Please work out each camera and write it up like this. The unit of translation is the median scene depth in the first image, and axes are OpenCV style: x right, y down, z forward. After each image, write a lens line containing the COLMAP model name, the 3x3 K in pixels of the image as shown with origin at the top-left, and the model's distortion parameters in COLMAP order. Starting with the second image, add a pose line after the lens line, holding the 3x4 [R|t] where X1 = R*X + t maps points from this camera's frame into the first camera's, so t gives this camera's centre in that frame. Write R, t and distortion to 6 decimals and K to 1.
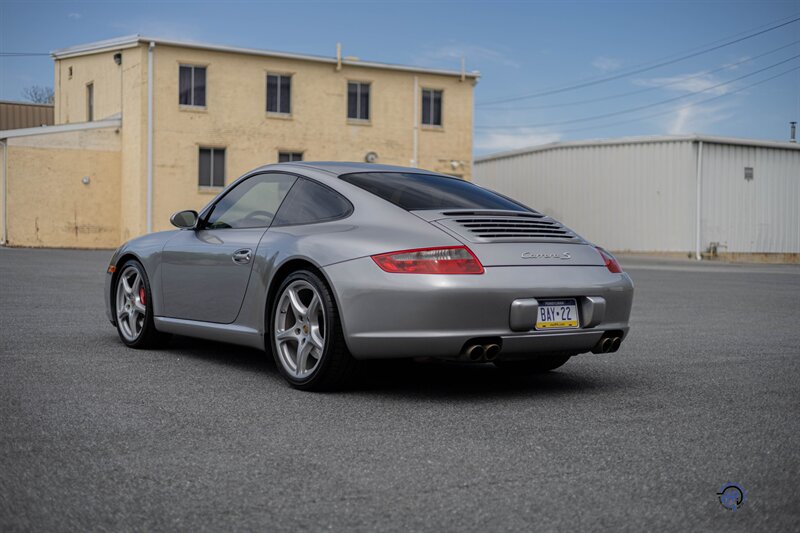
lens RADIAL K [[1111.9, 0, 400.0], [0, 1111.9, 266.5], [0, 0, 1]] dist [0.006190, 0.037830]
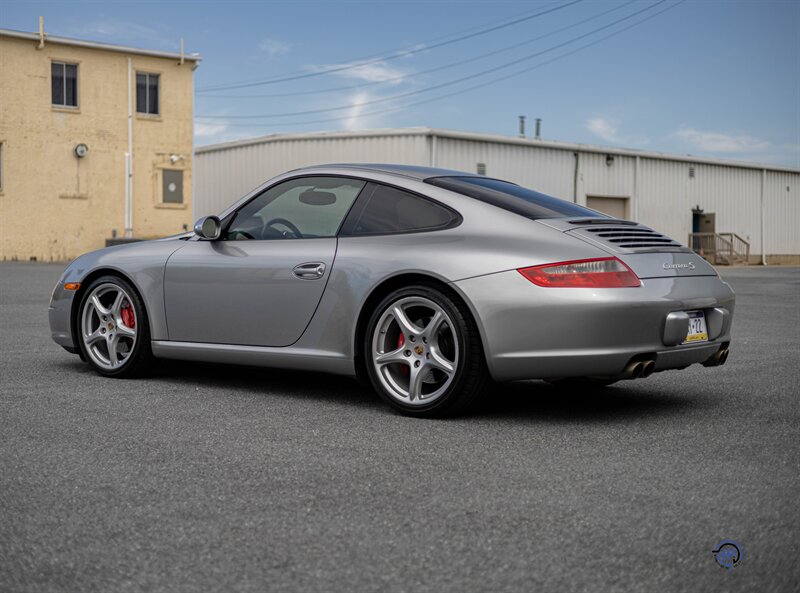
lens RADIAL K [[1232.6, 0, 368.4], [0, 1232.6, 295.8], [0, 0, 1]] dist [0.008051, 0.039073]
pose [[0.968679, -0.020583, 0.247460, -0.273279], [0.015580, 0.999633, 0.022158, -0.008210], [-0.247826, -0.017609, 0.968645, 0.027564]]
